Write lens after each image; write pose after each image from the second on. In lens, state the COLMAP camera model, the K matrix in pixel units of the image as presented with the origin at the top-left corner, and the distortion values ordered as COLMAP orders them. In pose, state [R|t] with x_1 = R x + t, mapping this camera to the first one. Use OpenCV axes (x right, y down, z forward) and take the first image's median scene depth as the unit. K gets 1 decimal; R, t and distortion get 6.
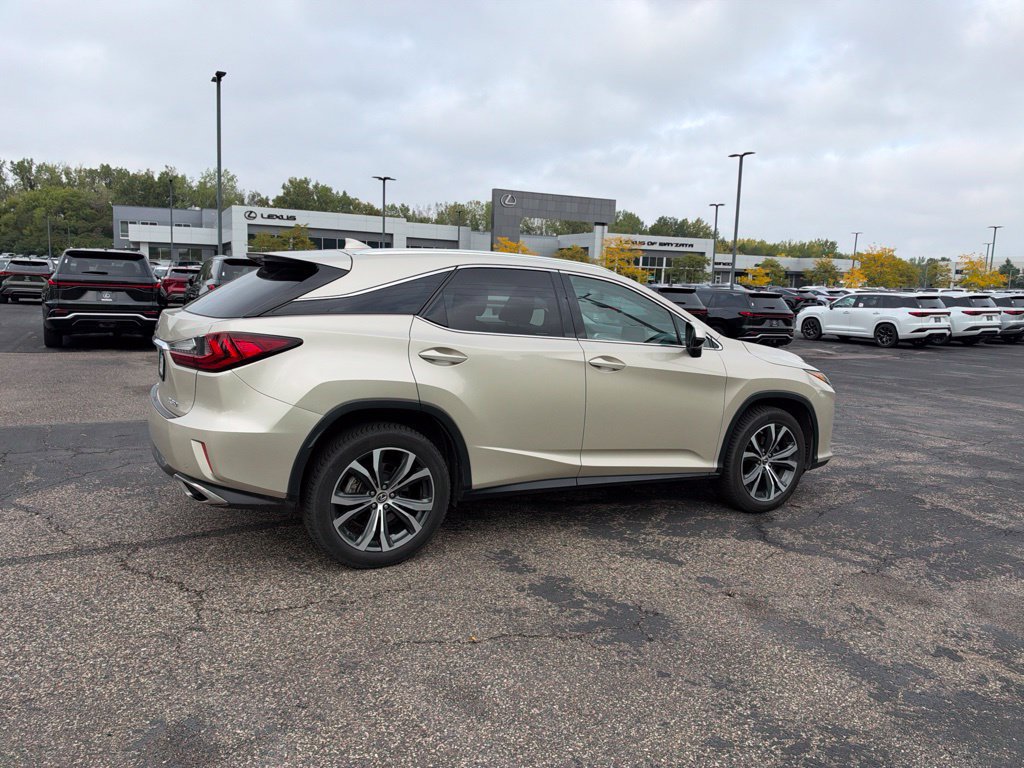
lens RADIAL K [[741.0, 0, 517.8], [0, 741.0, 385.3], [0, 0, 1]] dist [-0.001475, -0.011409]
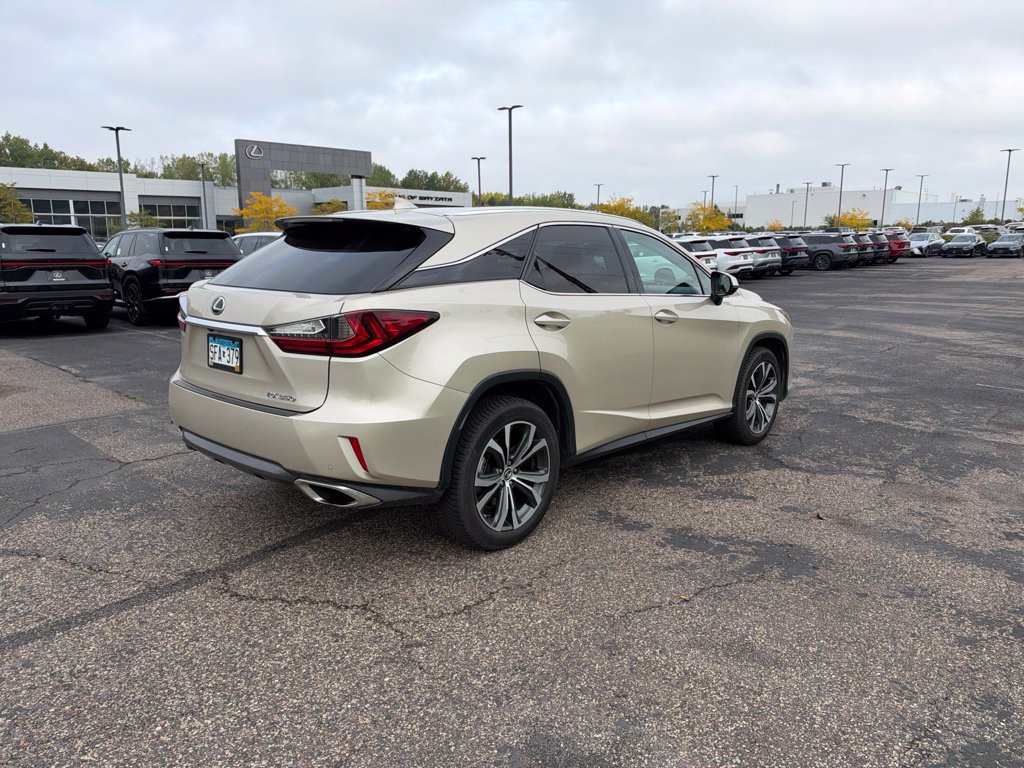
lens RADIAL K [[741.6, 0, 517.3], [0, 741.6, 384.1], [0, 0, 1]] dist [0.004055, -0.020897]
pose [[0.945541, -0.098359, 0.310287, -0.395424], [0.080573, 0.994312, 0.069660, -0.024090], [-0.315374, -0.040865, 0.948087, 0.091217]]
